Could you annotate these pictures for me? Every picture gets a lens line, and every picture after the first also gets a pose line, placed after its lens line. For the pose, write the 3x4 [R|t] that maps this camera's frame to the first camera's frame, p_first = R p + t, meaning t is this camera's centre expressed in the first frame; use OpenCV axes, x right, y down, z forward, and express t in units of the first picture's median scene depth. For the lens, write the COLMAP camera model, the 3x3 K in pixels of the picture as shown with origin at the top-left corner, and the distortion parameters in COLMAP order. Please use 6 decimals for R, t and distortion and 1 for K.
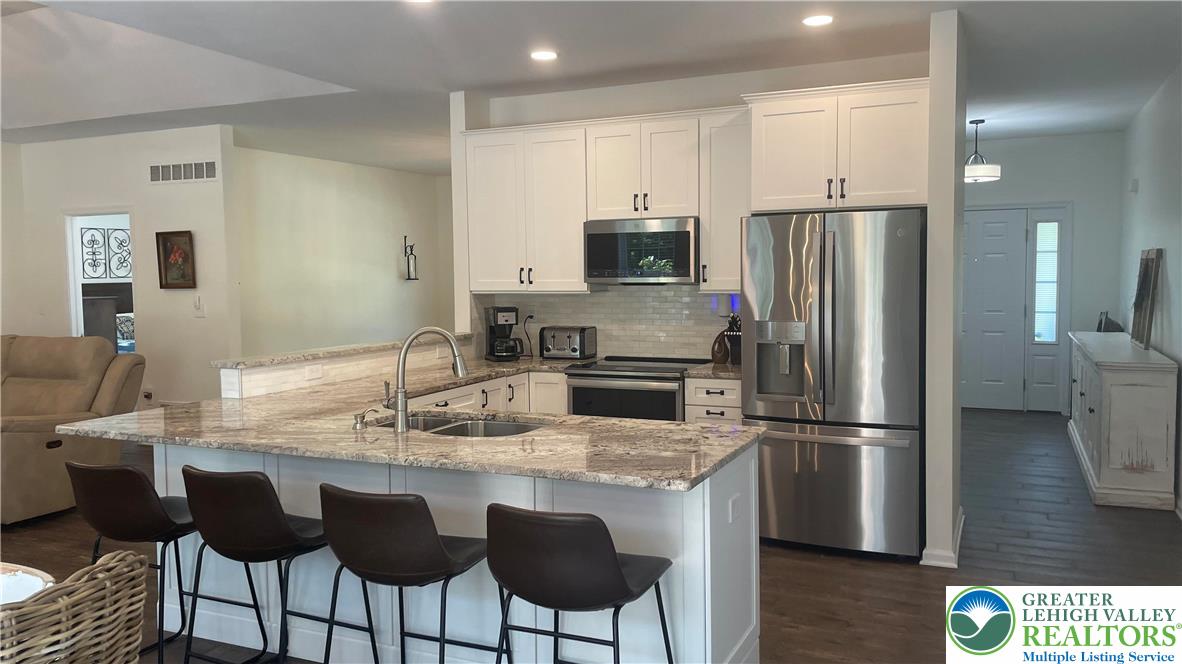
lens RADIAL K [[881.8, 0, 588.3], [0, 881.8, 327.4], [0, 0, 1]] dist [0.092413, -0.111298]
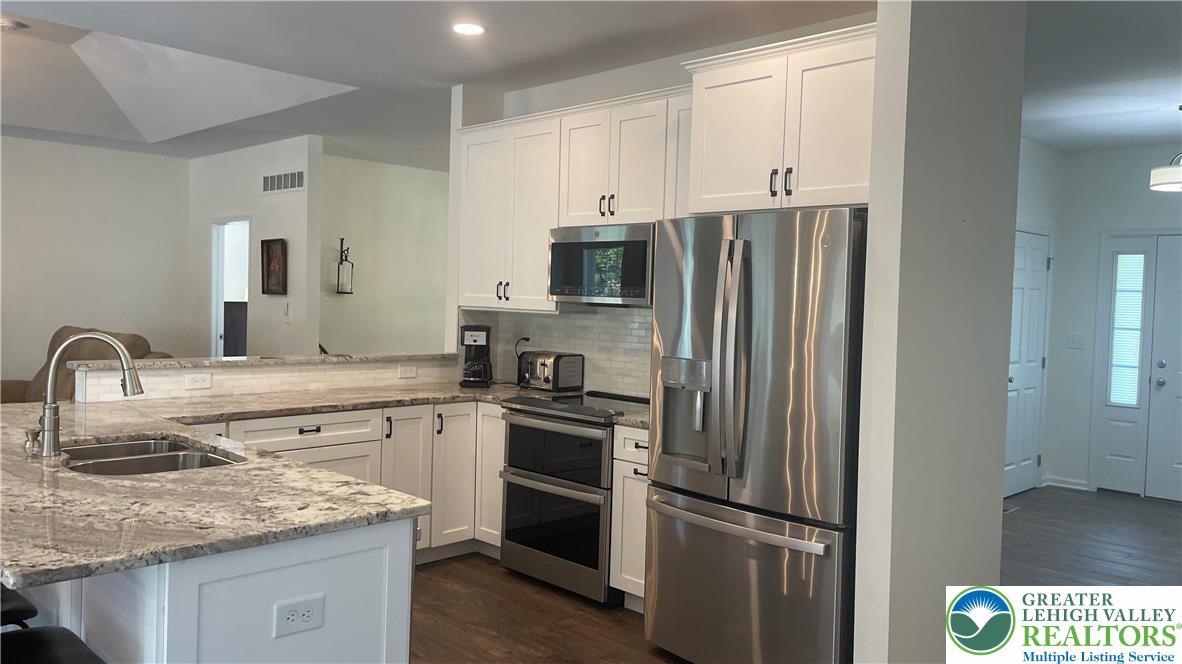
lens RADIAL K [[881.8, 0, 591.6], [0, 881.8, 324.0], [0, 0, 1]] dist [0.092413, -0.111298]
pose [[0.932578, 0.051431, -0.357286, 0.330962], [-0.064272, 0.997640, -0.024152, -0.010888], [0.355200, 0.045488, 0.933683, 0.226531]]
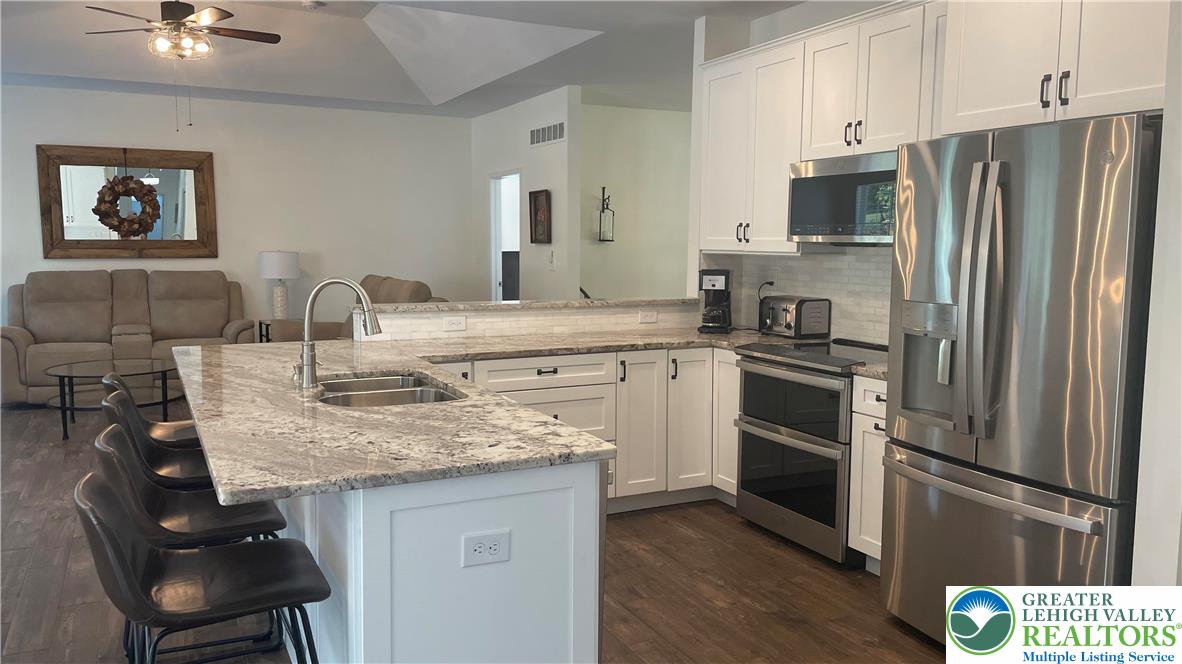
lens RADIAL K [[881.8, 0, 591.1], [0, 881.8, 328.8], [0, 0, 1]] dist [0.092413, -0.111298]
pose [[0.773266, 0.082822, -0.628649, 0.358159], [-0.057595, 0.996509, 0.060442, -0.010786], [0.631460, -0.010531, 0.775337, 0.269908]]
